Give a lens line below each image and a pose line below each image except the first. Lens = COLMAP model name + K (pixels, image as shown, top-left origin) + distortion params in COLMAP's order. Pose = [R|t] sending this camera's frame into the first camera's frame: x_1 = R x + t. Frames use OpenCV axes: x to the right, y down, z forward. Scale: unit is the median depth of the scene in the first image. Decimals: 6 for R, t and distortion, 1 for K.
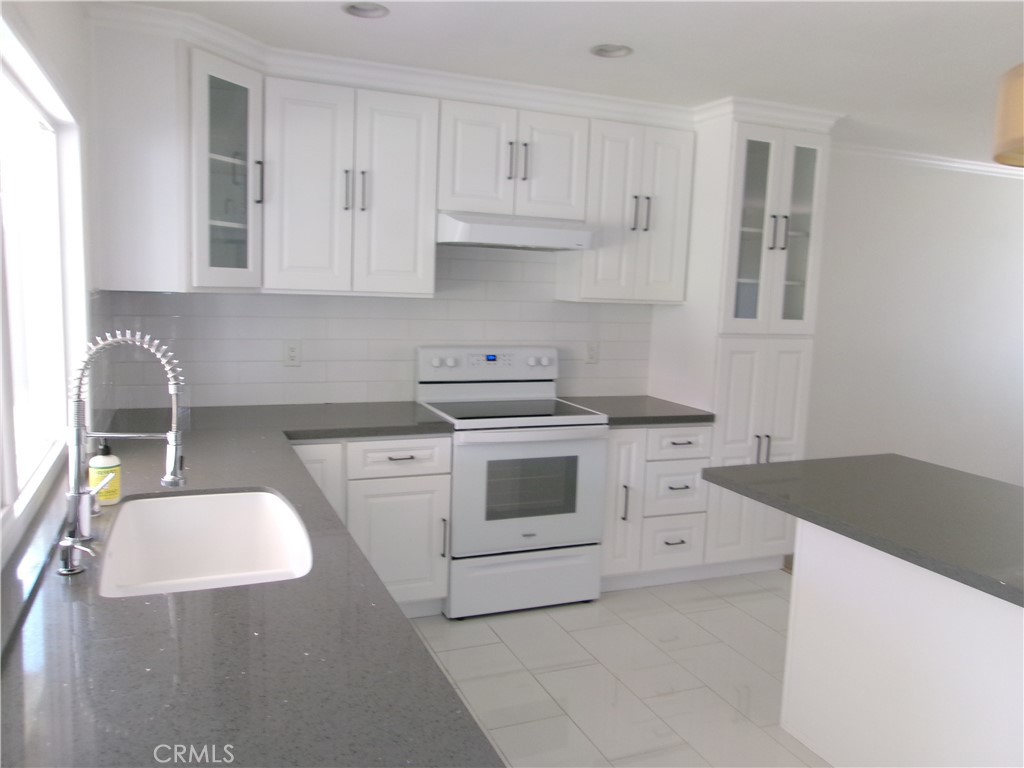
lens RADIAL K [[791.2, 0, 514.1], [0, 791.2, 378.2], [0, 0, 1]] dist [-0.036259, 0.058277]
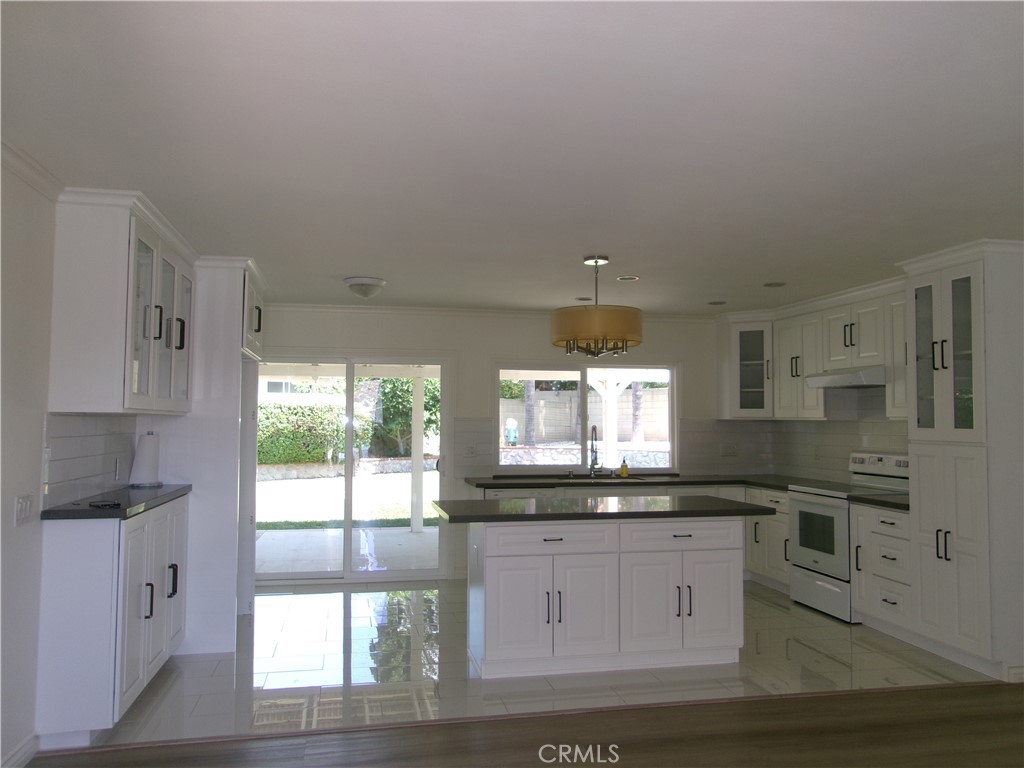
lens RADIAL K [[791.2, 0, 514.1], [0, 791.2, 378.2], [0, 0, 1]] dist [-0.036259, 0.058277]
pose [[-0.187919, -0.089782, -0.978072, 1.726672], [-0.128251, 0.989530, -0.066193, 0.010618], [0.973775, 0.113000, -0.197466, 0.656962]]
